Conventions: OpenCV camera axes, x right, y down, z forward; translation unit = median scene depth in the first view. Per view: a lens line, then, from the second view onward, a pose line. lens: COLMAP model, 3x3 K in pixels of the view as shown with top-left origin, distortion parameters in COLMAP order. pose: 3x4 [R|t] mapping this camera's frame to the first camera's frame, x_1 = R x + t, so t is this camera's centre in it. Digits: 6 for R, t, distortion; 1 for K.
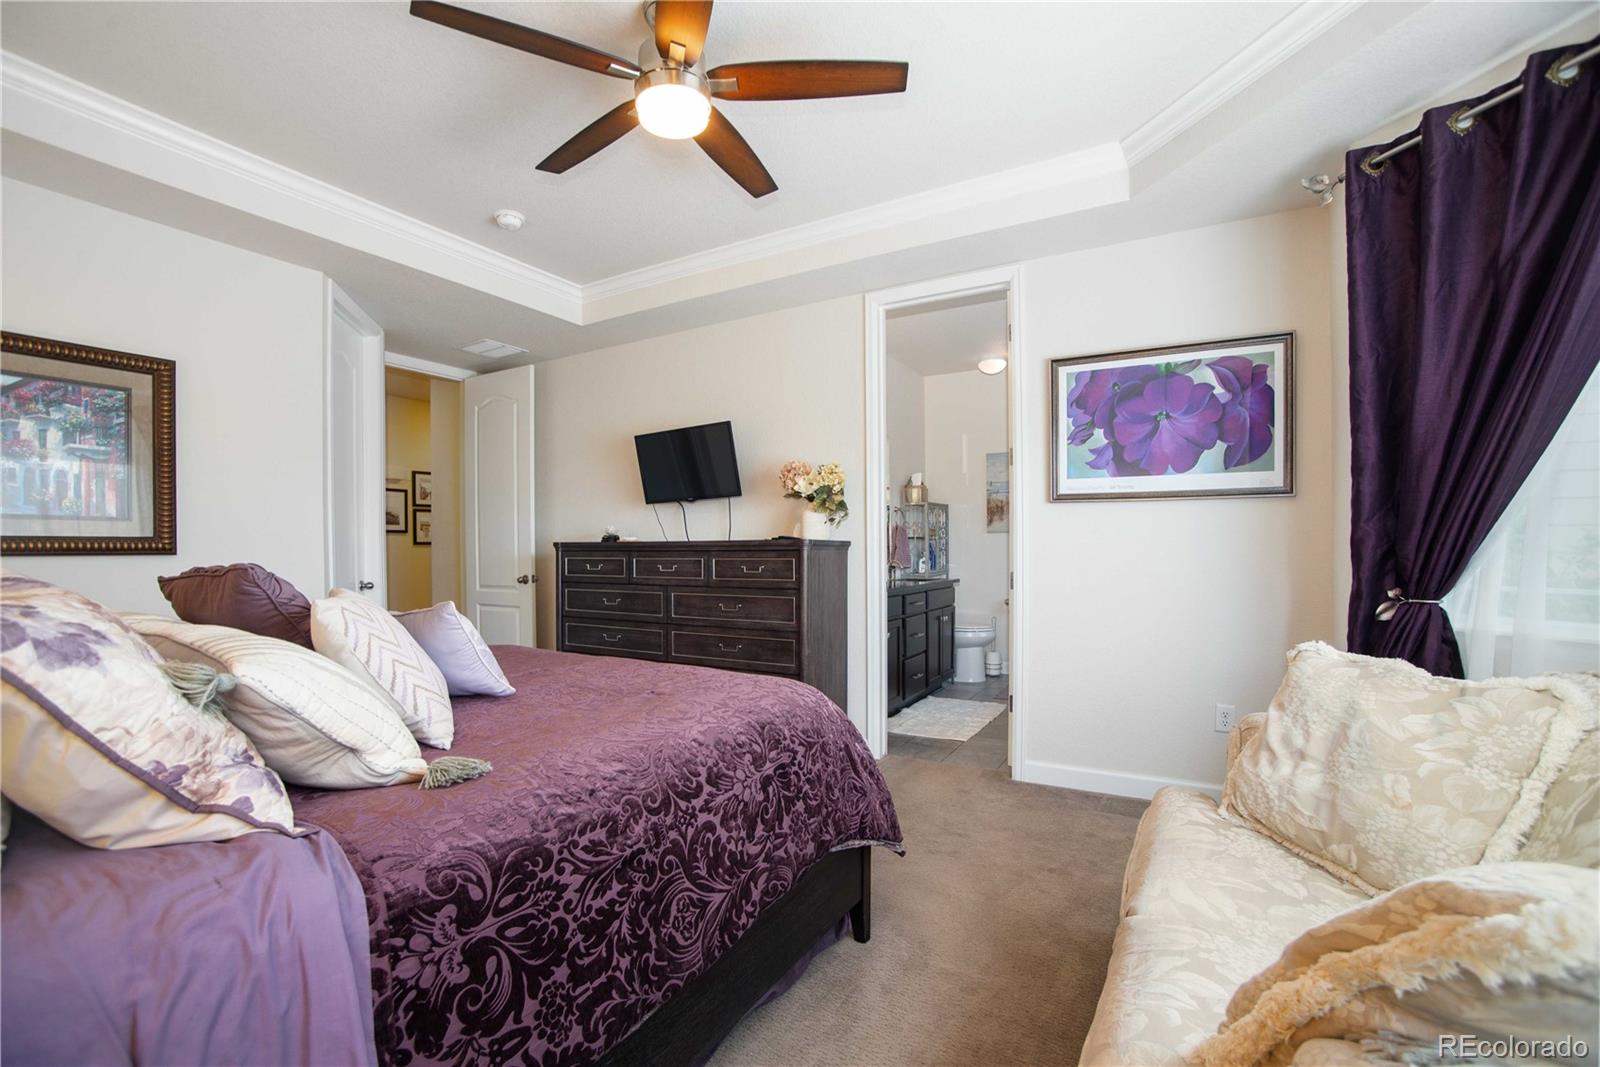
lens RADIAL K [[703.3, 0, 804.1], [0, 703.3, 546.8], [0, 0, 1]] dist [-0.060566, 0.019973]
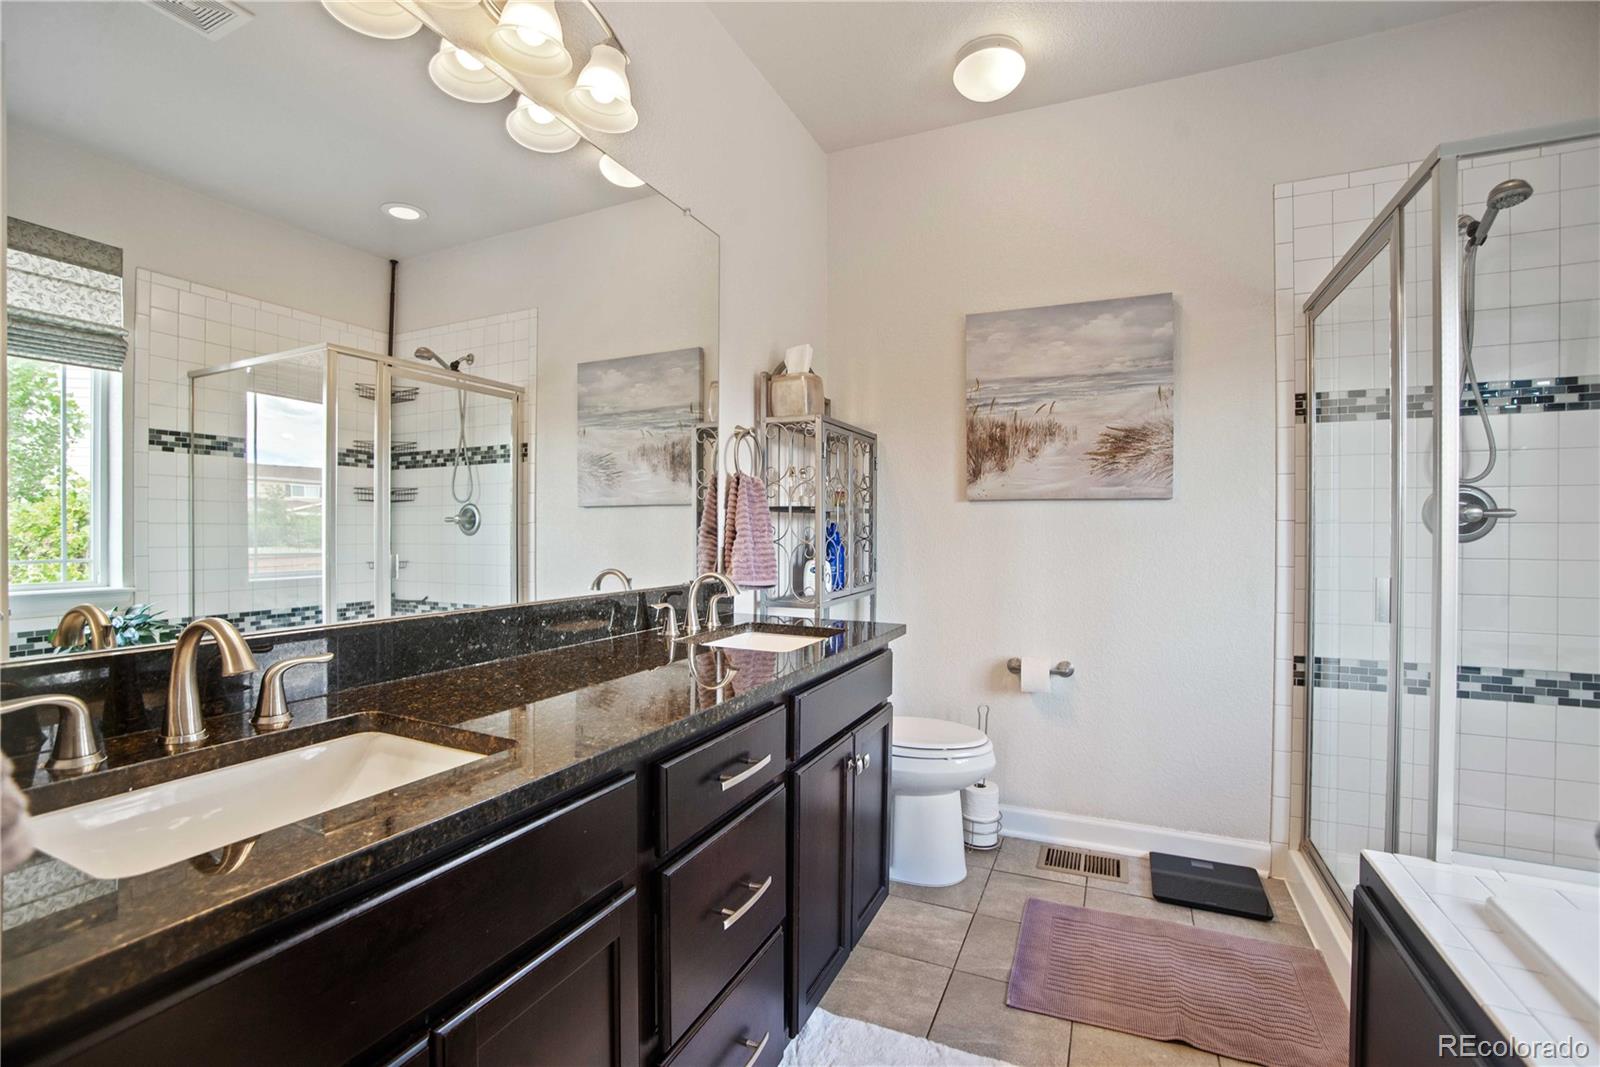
lens RADIAL K [[703.3, 0, 799.5], [0, 703.3, 533.0], [0, 0, 1]] dist [-0.060566, 0.019973]
pose [[0.995286, 0.004713, 0.096868, 0.121775], [-0.004771, 0.999989, 0.000372, 0.000023], [-0.096865, -0.000832, 0.995297, 0.599529]]
